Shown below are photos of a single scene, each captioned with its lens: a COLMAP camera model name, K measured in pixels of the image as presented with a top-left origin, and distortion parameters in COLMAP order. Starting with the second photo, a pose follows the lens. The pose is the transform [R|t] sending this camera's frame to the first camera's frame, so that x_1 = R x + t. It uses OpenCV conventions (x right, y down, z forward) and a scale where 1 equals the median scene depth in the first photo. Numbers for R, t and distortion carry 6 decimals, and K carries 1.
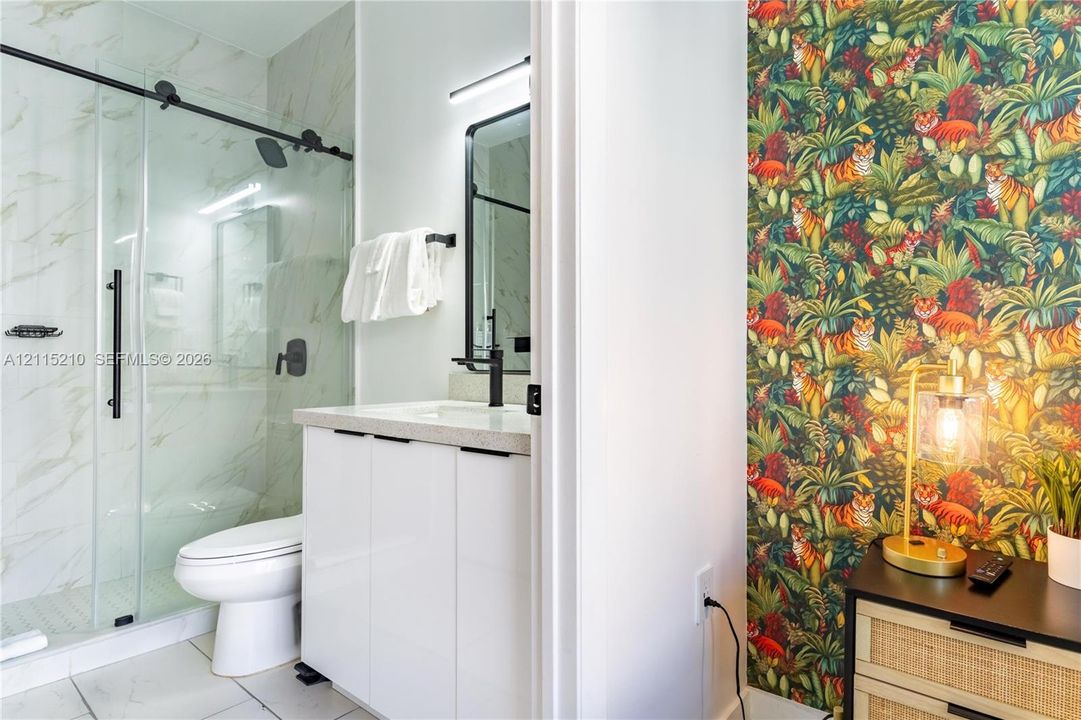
lens RADIAL K [[552.4, 0, 631.0], [0, 552.4, 361.0], [0, 0, 1]] dist [0.002597, 0.000135]
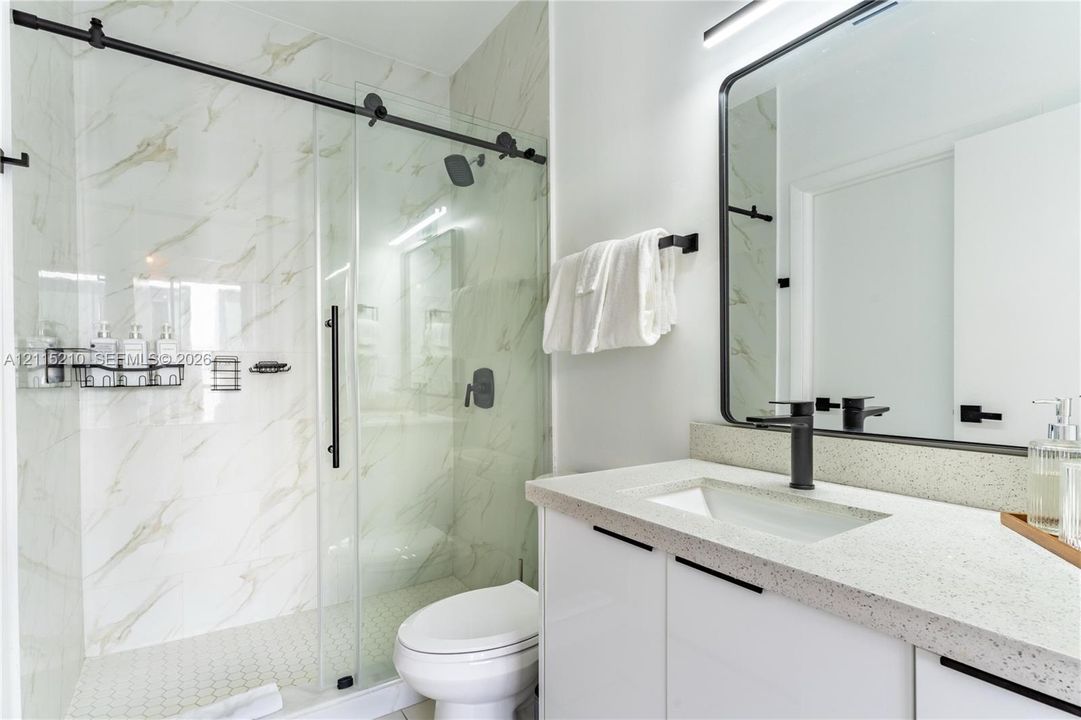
lens RADIAL K [[532.1, 0, 543.7], [0, 532.1, 377.5], [0, 0, 1]] dist [0.003376, 0.000796]
pose [[0.936215, -0.001891, -0.351423, -0.226762], [0.007813, 0.999850, 0.015434, -0.044073], [0.351341, -0.017195, 0.936090, 0.226954]]
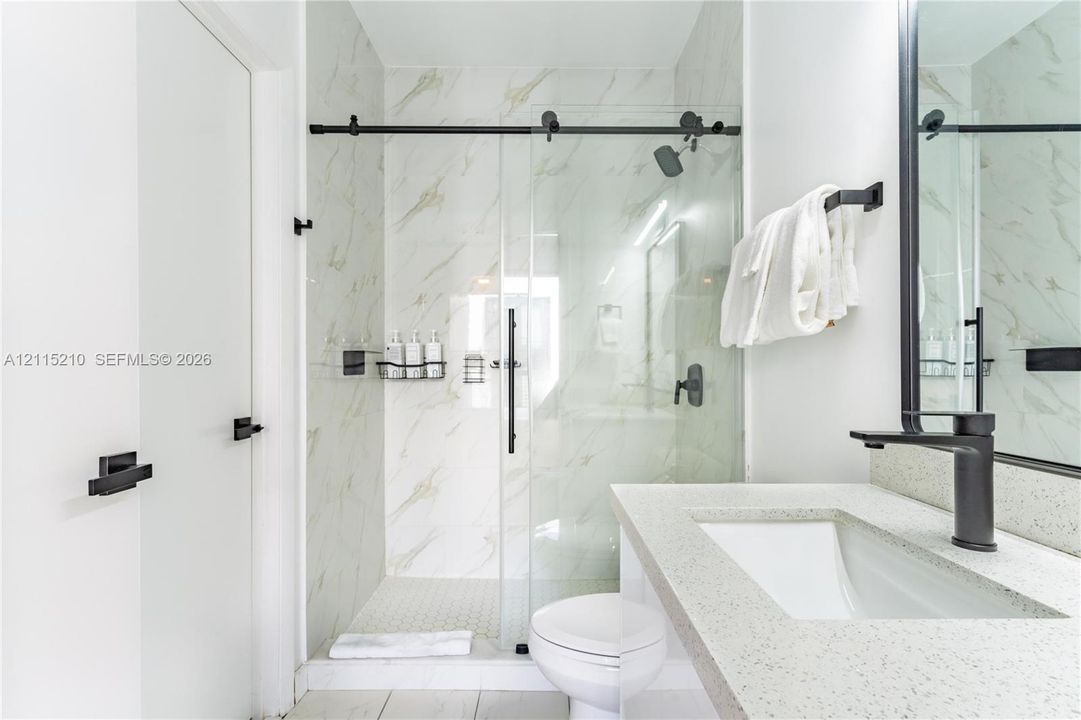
lens RADIAL K [[524.3, 0, 538.1], [0, 524.3, 367.4], [0, 0, 1]] dist [0.002816, 0.000591]
pose [[0.579579, -0.005260, -0.814899, -0.080042], [0.007556, 0.999971, -0.001081, -0.042084], [0.814881, -0.005531, 0.579602, 0.364894]]
